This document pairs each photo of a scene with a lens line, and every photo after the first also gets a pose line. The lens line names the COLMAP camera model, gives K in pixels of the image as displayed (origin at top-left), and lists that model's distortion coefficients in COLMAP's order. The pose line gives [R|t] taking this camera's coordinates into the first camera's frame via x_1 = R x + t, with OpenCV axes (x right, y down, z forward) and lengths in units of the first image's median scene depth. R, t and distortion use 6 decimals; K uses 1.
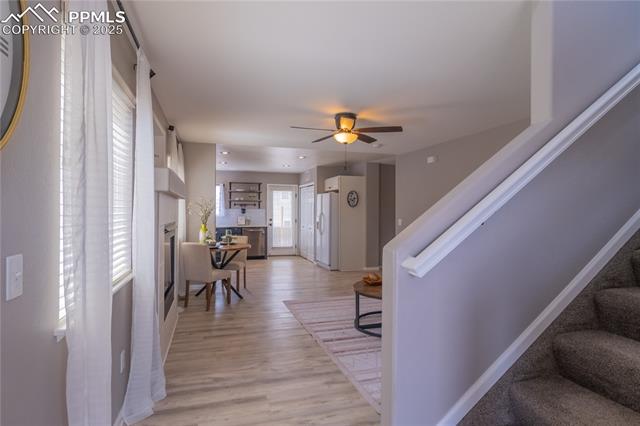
lens RADIAL K [[343.0, 0, 324.0], [0, 343.0, 213.2], [0, 0, 1]] dist [-0.007404, 0.007010]
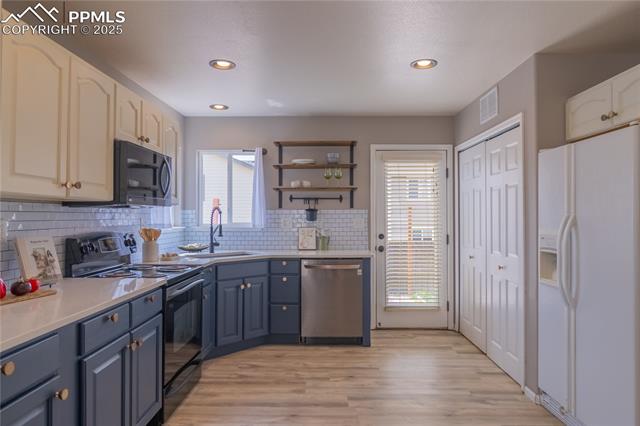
lens RADIAL K [[416.5, 0, 323.3], [0, 416.5, 215.0], [0, 0, 1]] dist [-0.006470, -0.002953]
pose [[0.949578, -0.006432, -0.313465, -0.071394], [0.004961, 0.999973, -0.005493, -0.002897], [0.313492, 0.003661, 0.949584, 0.545775]]
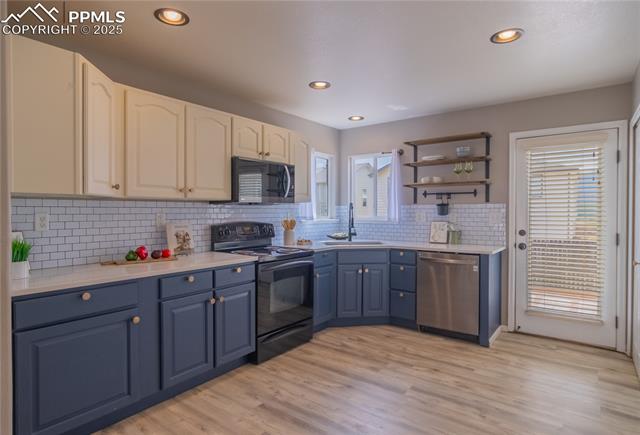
lens RADIAL K [[361.0, 0, 319.3], [0, 361.0, 218.0], [0, 0, 1]] dist [0.003658, 0.001820]
pose [[0.572903, 0.009462, -0.819569, 0.032946], [0.002928, 0.999903, 0.013590, -0.001806], [0.819618, -0.010185, 0.572820, 0.630558]]
